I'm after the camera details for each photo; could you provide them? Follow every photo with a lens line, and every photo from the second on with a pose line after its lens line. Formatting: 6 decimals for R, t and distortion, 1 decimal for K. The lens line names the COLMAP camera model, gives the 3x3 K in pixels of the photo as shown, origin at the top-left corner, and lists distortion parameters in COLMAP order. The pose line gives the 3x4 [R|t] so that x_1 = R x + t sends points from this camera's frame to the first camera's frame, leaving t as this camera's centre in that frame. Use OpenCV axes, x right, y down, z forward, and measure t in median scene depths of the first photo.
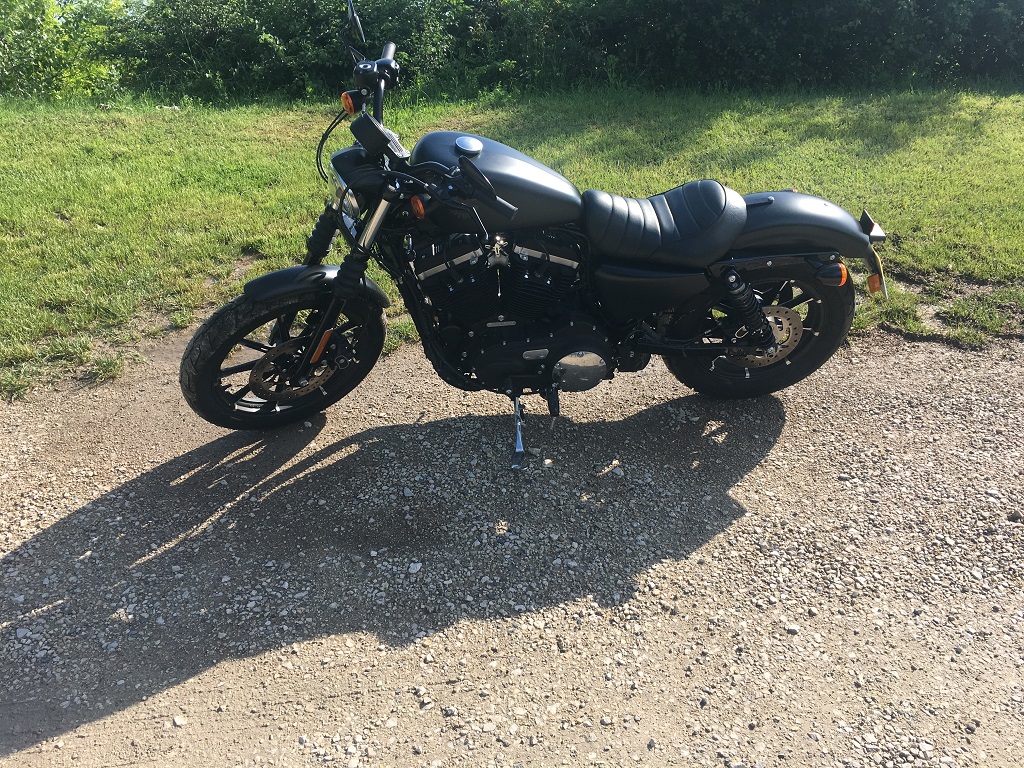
lens RADIAL K [[872.5, 0, 512.0], [0, 872.5, 384.0], [0, 0, 1]] dist [0.069188, -0.106699]
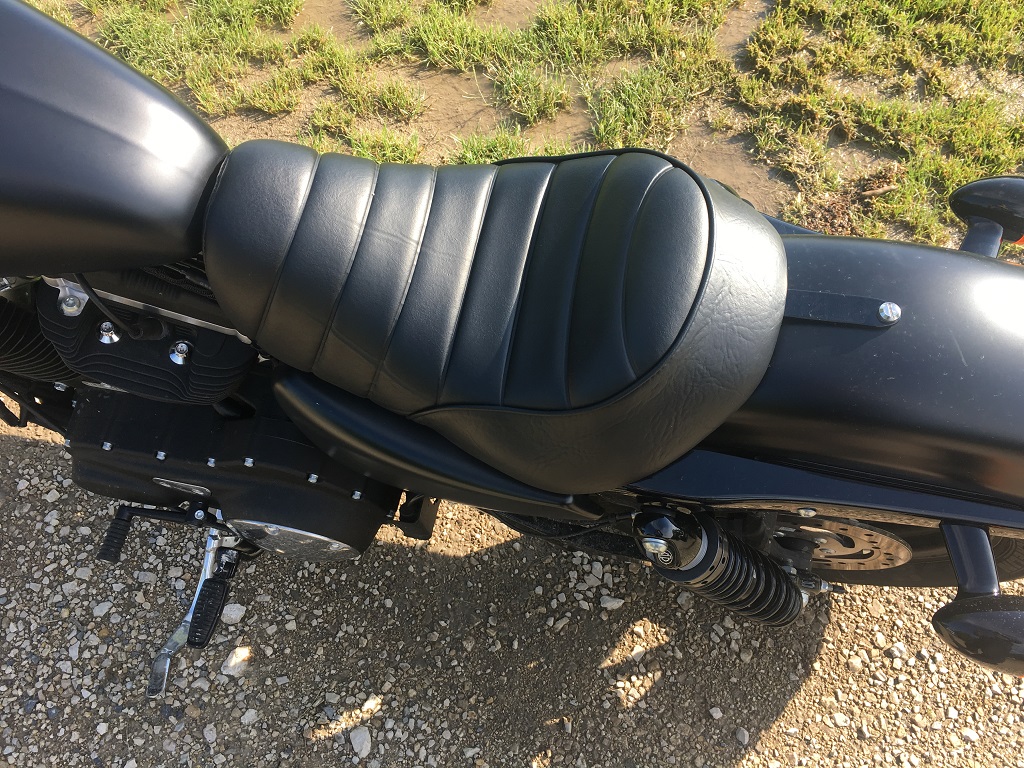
lens RADIAL K [[872.5, 0, 512.0], [0, 872.5, 384.0], [0, 0, 1]] dist [0.069188, -0.106699]
pose [[0.953466, 0.256662, -0.158200, 0.241542], [-0.160628, 0.876469, 0.453873, -0.307232], [0.255149, -0.407341, 0.876911, 0.759023]]
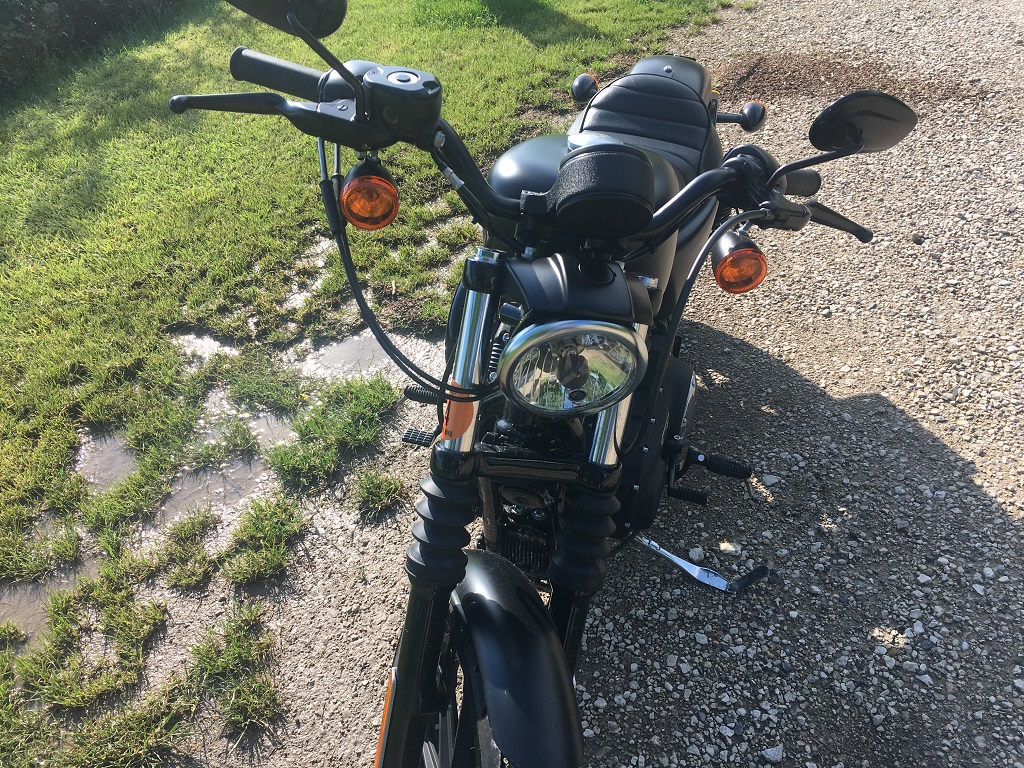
lens RADIAL K [[872.5, 0, 512.0], [0, 872.5, 384.0], [0, 0, 1]] dist [0.069188, -0.106699]
pose [[0.369757, -0.593296, 0.715038, -0.461957], [0.597016, 0.741396, 0.306439, -0.332179], [-0.711935, 0.313581, 0.628343, 0.737357]]
